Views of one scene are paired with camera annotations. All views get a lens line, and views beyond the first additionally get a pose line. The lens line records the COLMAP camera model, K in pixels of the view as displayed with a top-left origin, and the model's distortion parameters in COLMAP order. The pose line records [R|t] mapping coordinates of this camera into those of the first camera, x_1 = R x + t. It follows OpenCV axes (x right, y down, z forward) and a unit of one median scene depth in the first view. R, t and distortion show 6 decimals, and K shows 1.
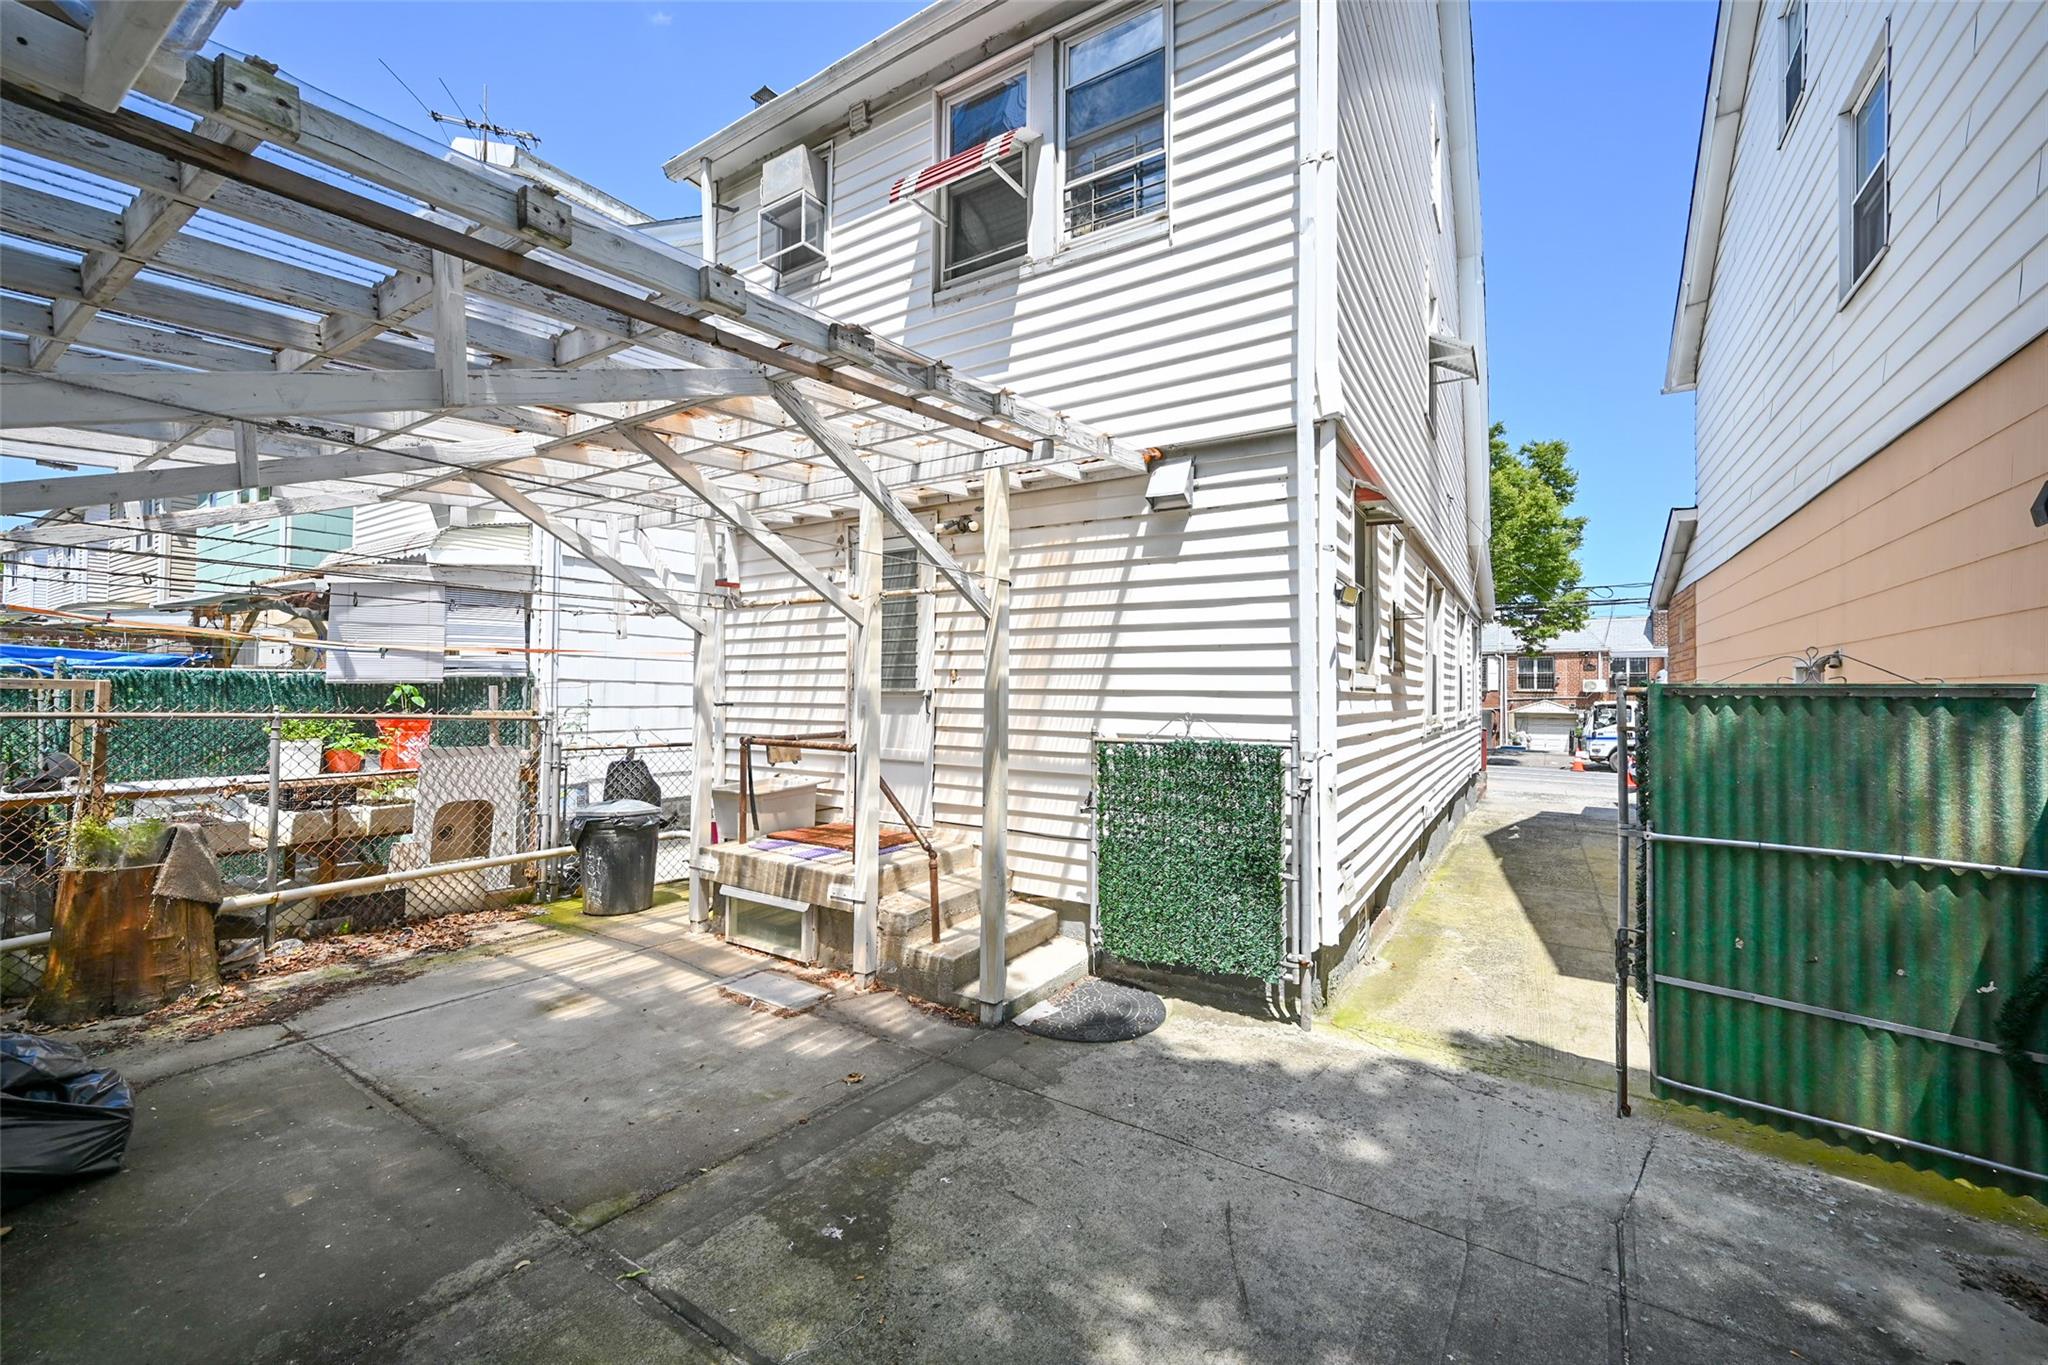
lens RADIAL K [[804.7, 0, 1026.9], [0, 804.7, 686.4], [0, 0, 1]] dist [-0.003260, -0.000312]
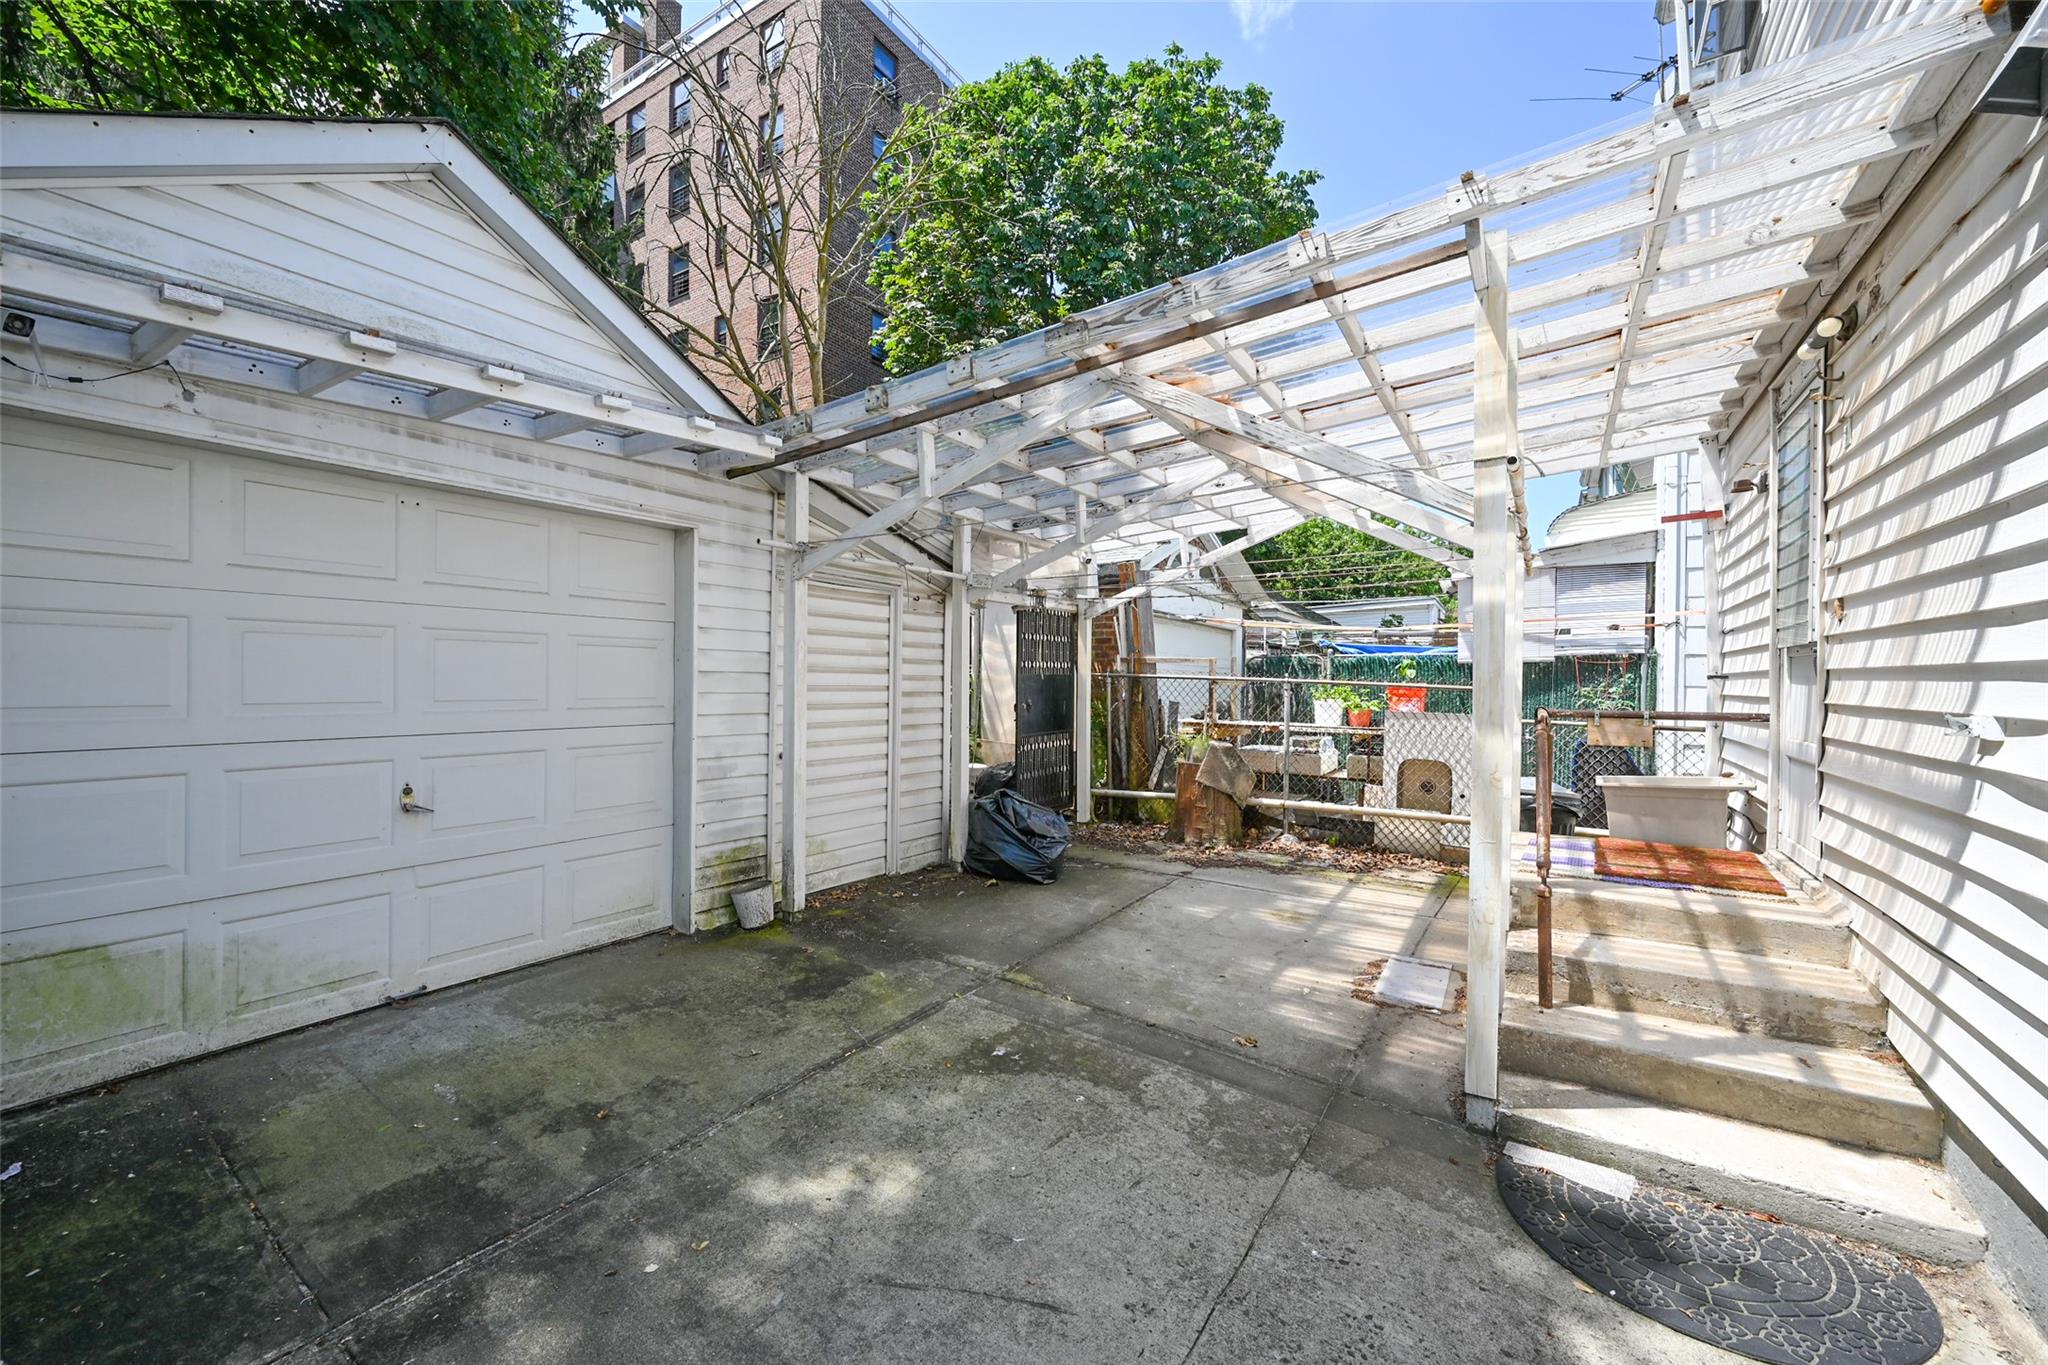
lens RADIAL K [[804.7, 0, 1029.1], [0, 804.7, 680.0], [0, 0, 1]] dist [-0.003260, -0.000312]
pose [[-0.004001, -0.004042, -0.999984, 0.619527], [-0.000864, 0.999991, -0.004039, 0.047384], [0.999992, 0.000848, -0.004005, 0.610119]]
